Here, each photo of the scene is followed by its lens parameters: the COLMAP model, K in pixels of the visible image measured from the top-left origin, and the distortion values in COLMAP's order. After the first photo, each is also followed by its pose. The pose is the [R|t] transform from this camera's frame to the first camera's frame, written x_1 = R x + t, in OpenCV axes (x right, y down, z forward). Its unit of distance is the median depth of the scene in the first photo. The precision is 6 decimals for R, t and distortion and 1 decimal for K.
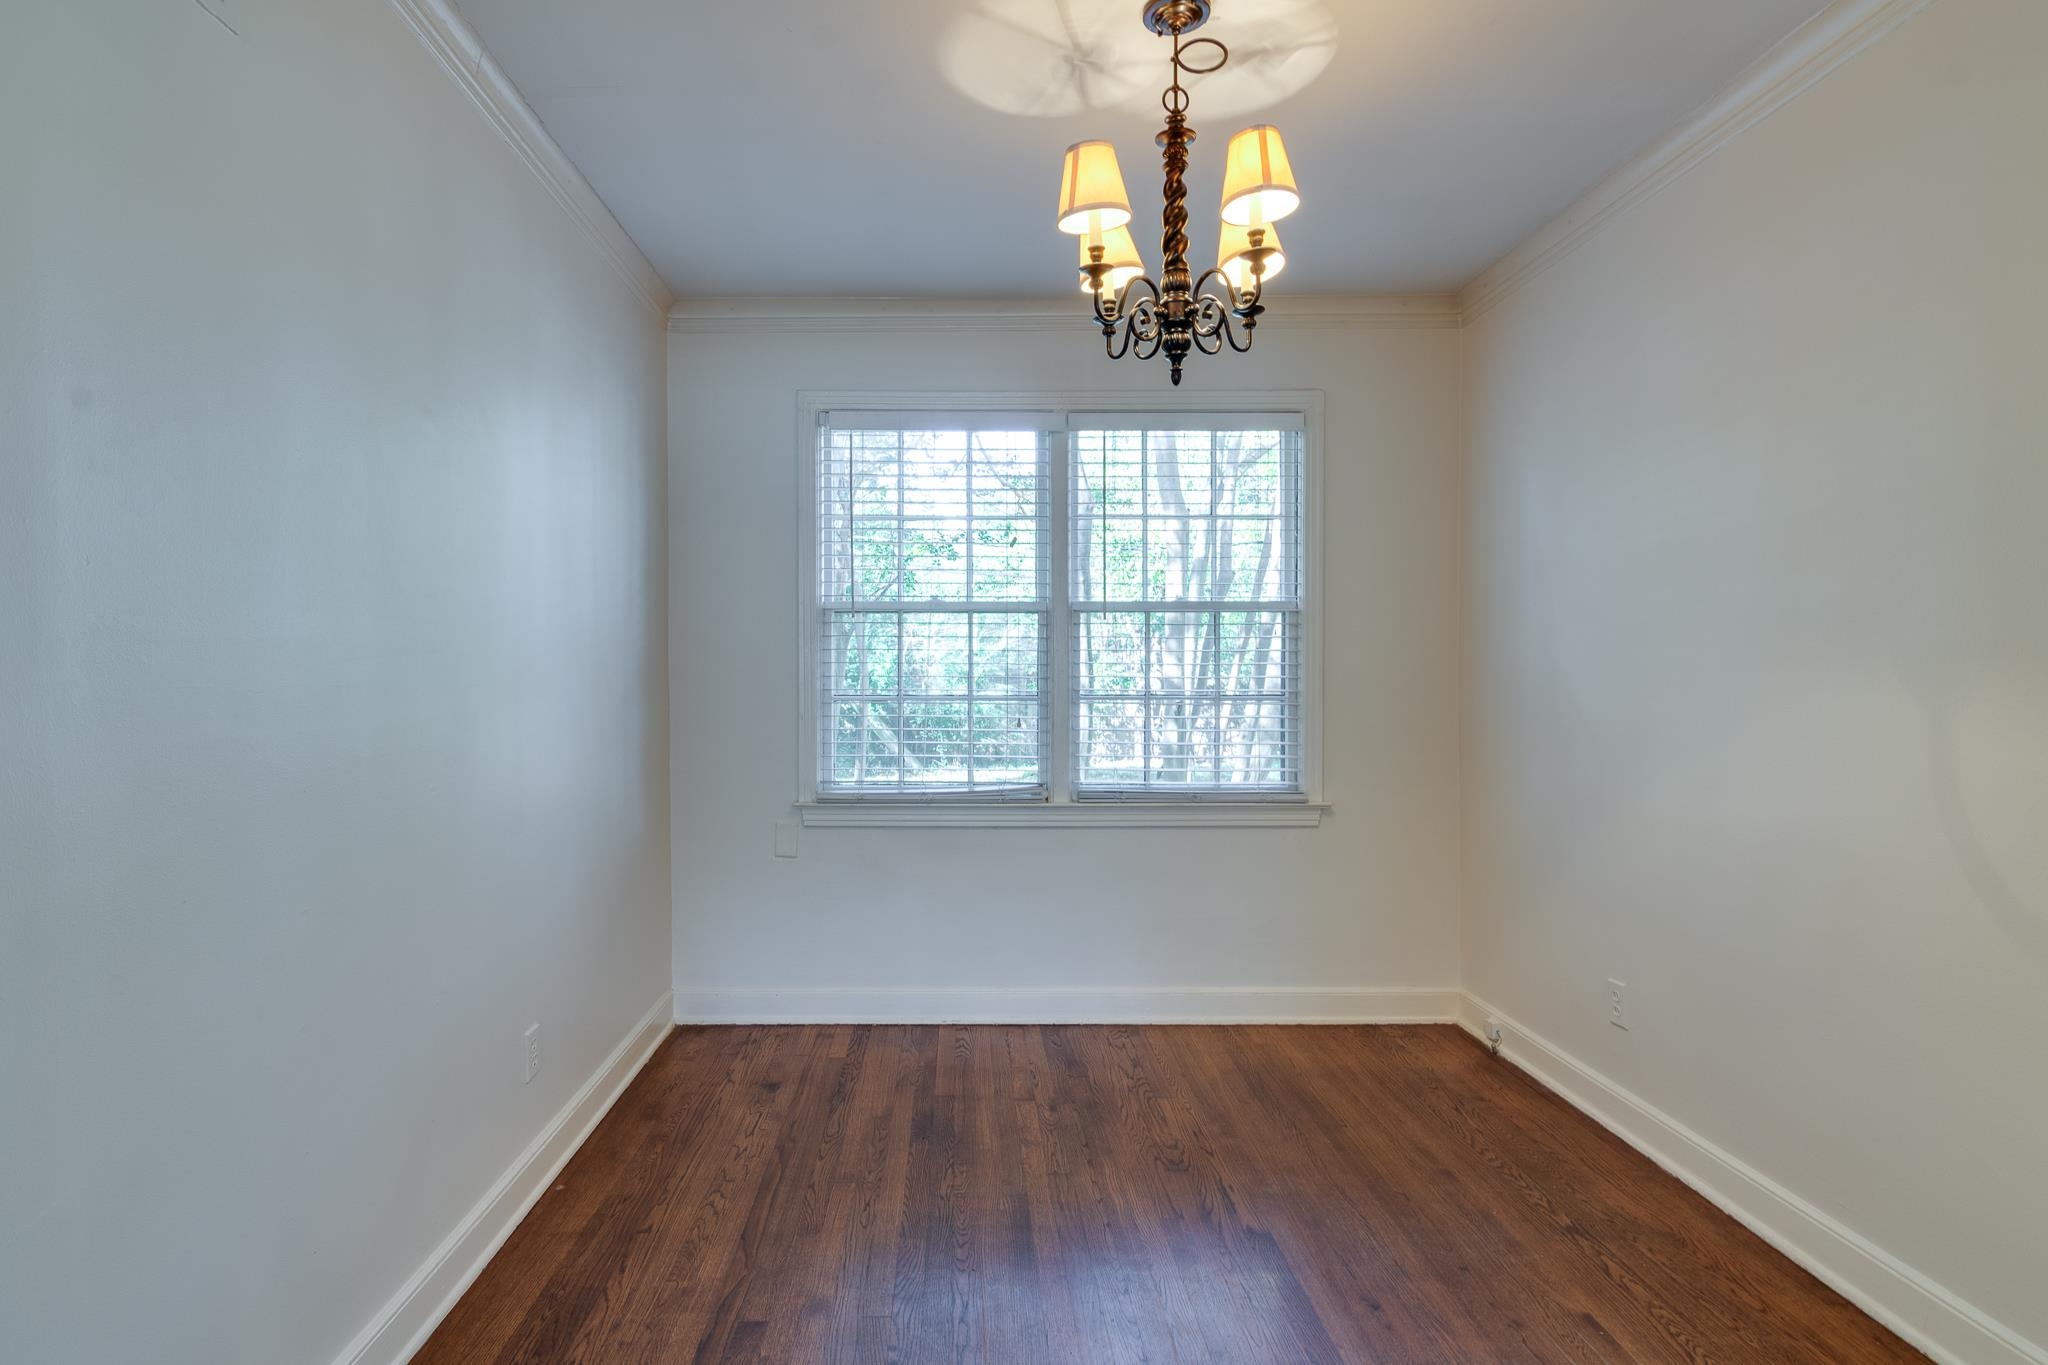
lens RADIAL K [[1029.9, 0, 990.0], [0, 1029.9, 682.9], [0, 0, 1]] dist [-0.005955, 0.005098]
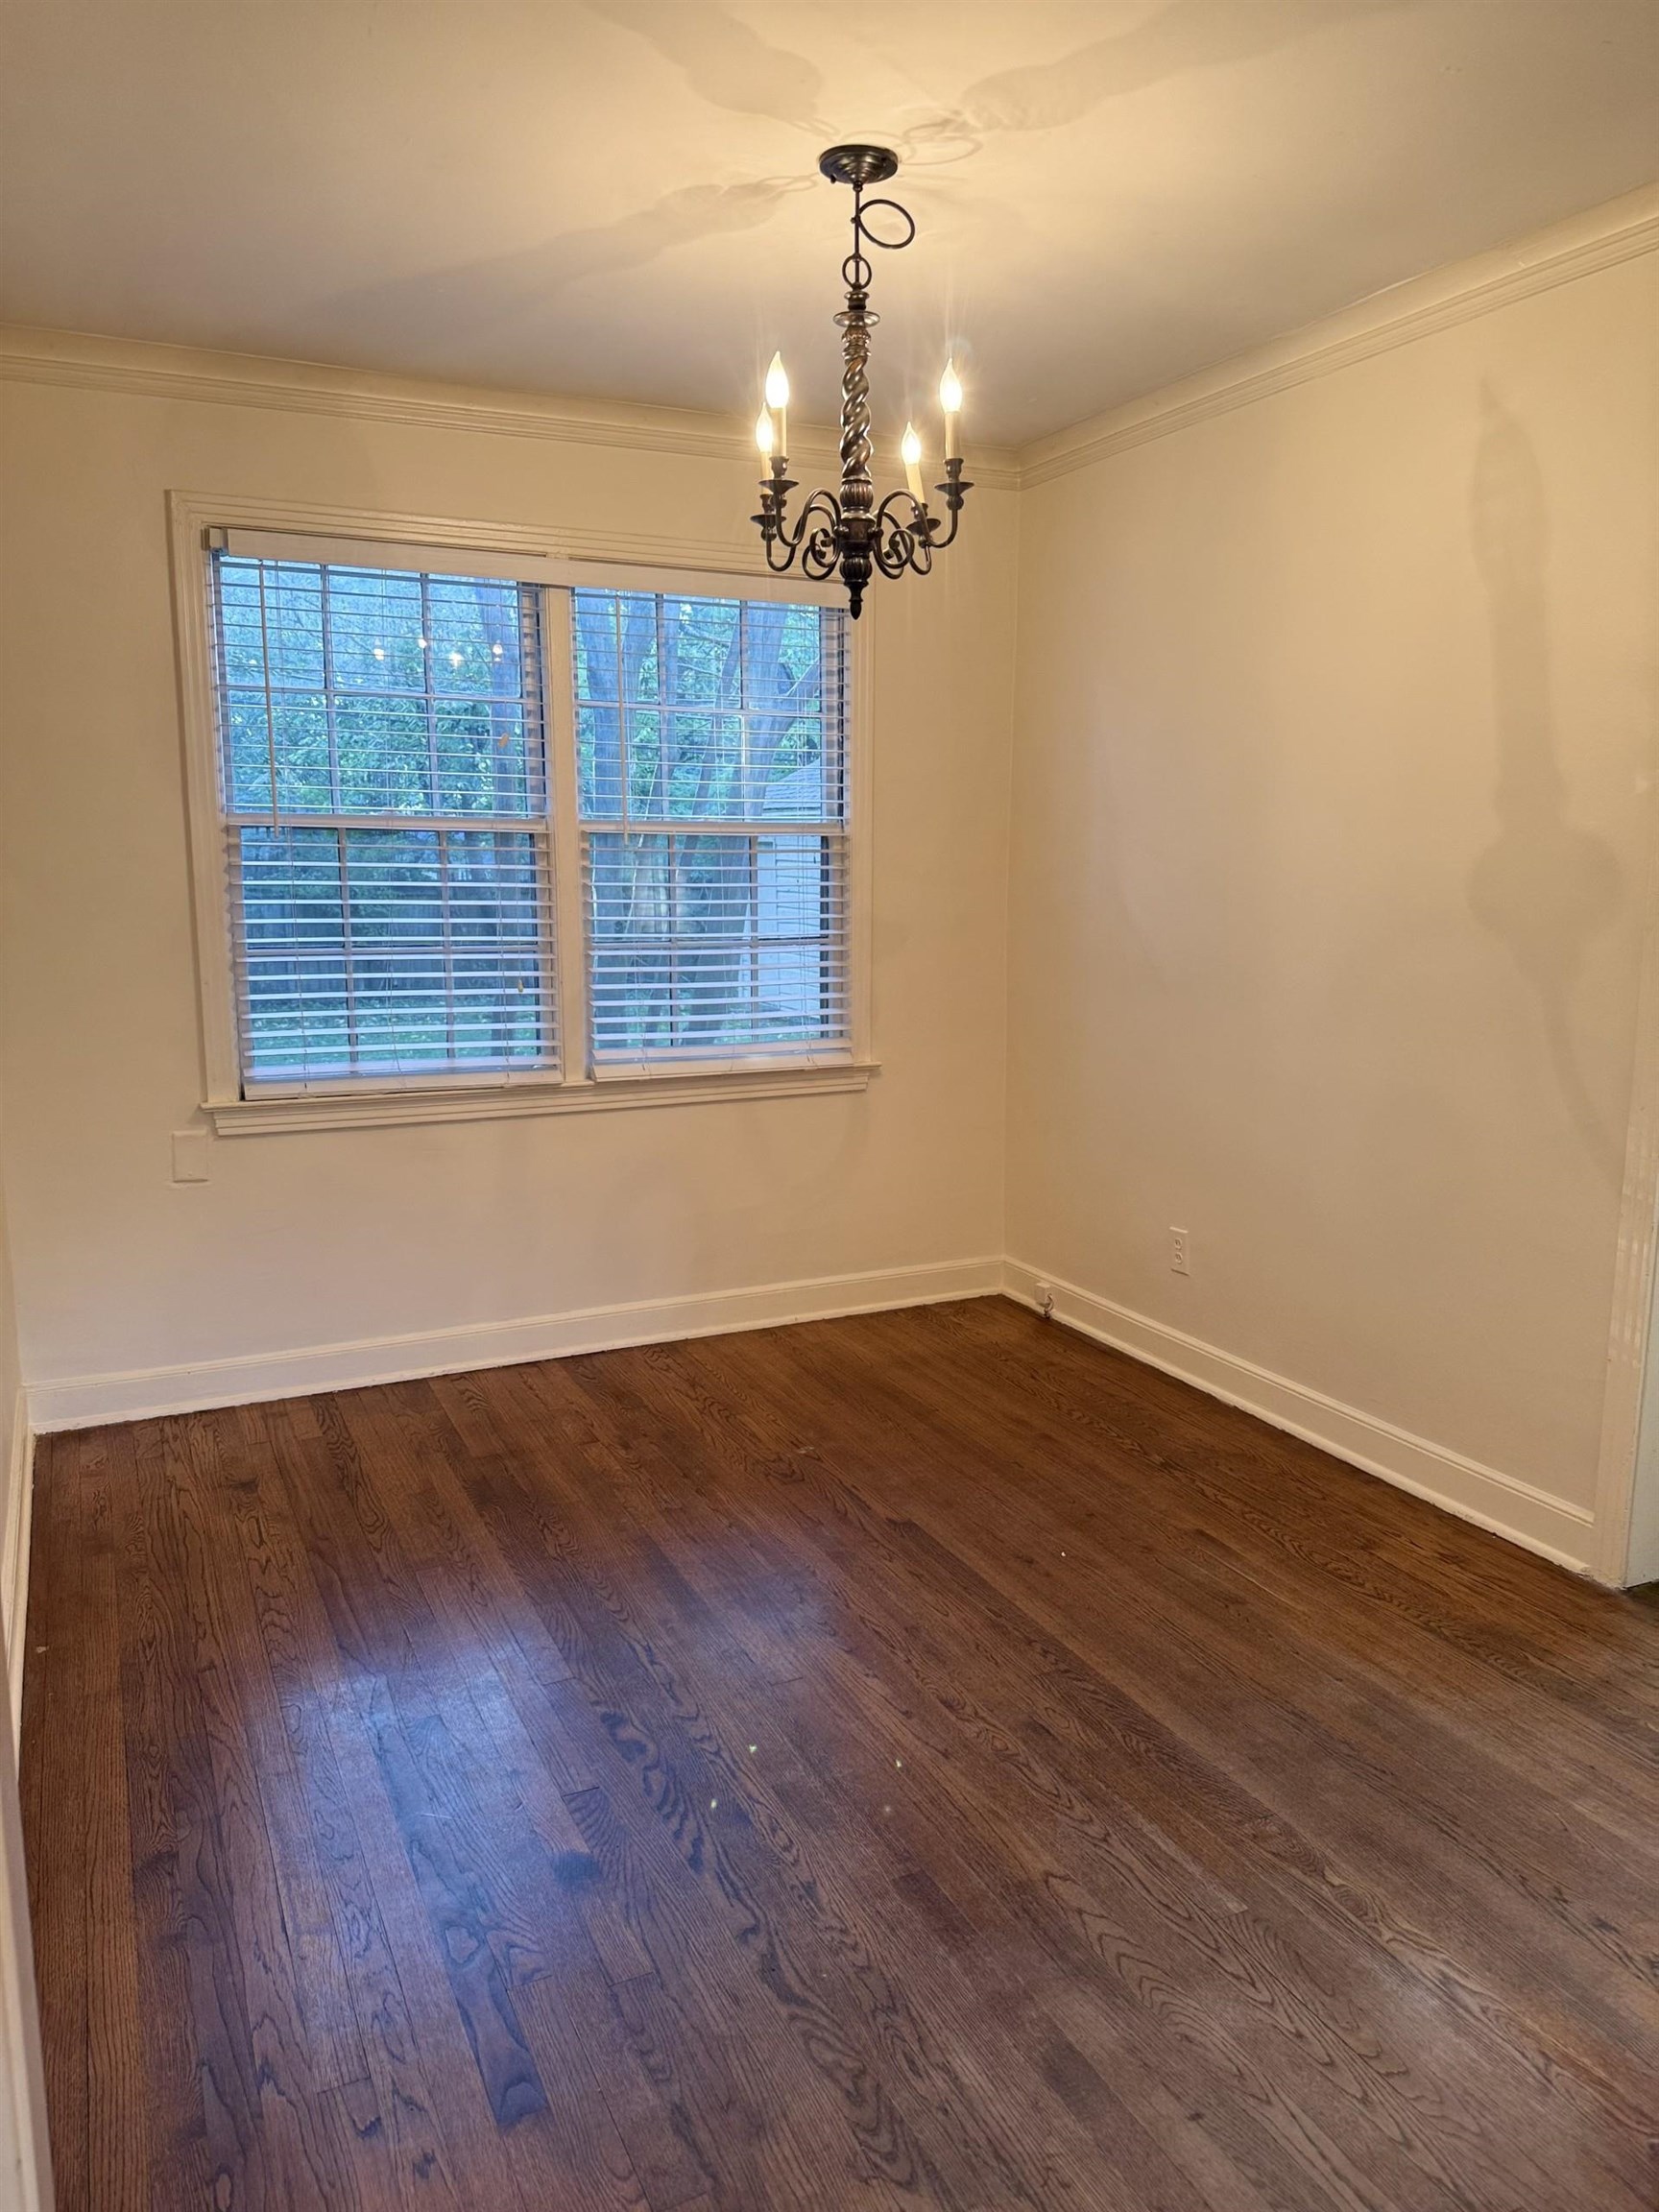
lens RADIAL K [[1559.6, 0, 838.2], [0, 1559.6, 1087.7], [0, 0, 1]] dist [0.048033, -0.061610]
pose [[0.903408, -0.068206, 0.423322, -0.350135], [0.005301, 0.988968, 0.148032, -0.072916], [-0.428748, -0.131490, 0.893804, -0.202026]]
